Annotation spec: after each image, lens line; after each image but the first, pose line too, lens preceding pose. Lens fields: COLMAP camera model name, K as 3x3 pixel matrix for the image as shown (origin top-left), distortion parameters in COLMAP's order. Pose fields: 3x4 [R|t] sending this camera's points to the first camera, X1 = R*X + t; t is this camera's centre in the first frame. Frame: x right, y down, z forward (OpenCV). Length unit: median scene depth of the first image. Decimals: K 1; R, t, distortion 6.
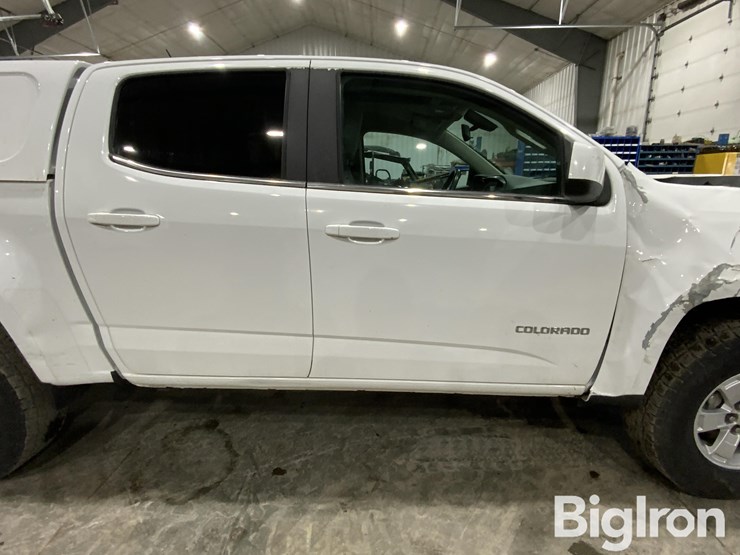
lens RADIAL K [[392.3, 0, 374.0], [0, 392.3, 277.5], [0, 0, 1]] dist [0.014661, -0.014729]
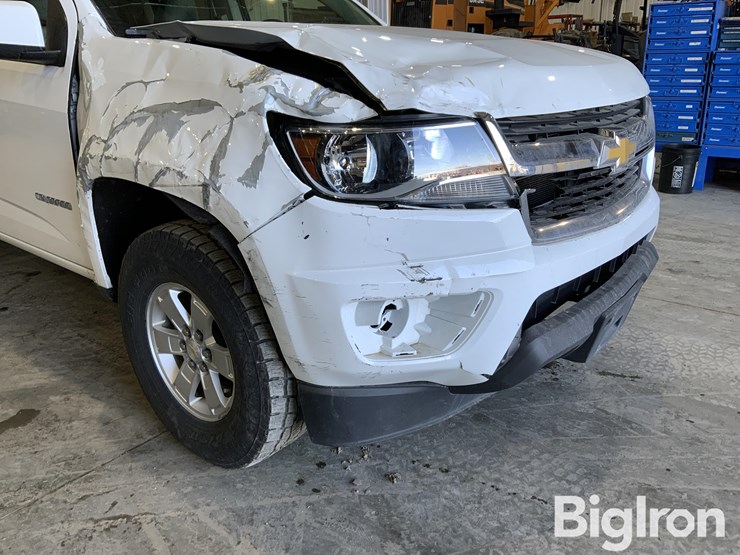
lens RADIAL K [[625.8, 0, 376.6], [0, 625.8, 275.1], [0, 0, 1]] dist [0.050031, -0.069622]
pose [[0.781117, 0.192221, -0.594060, 1.773552], [-0.124536, 0.980279, 0.153442, -0.018200], [0.611839, -0.045875, 0.789651, 0.232445]]
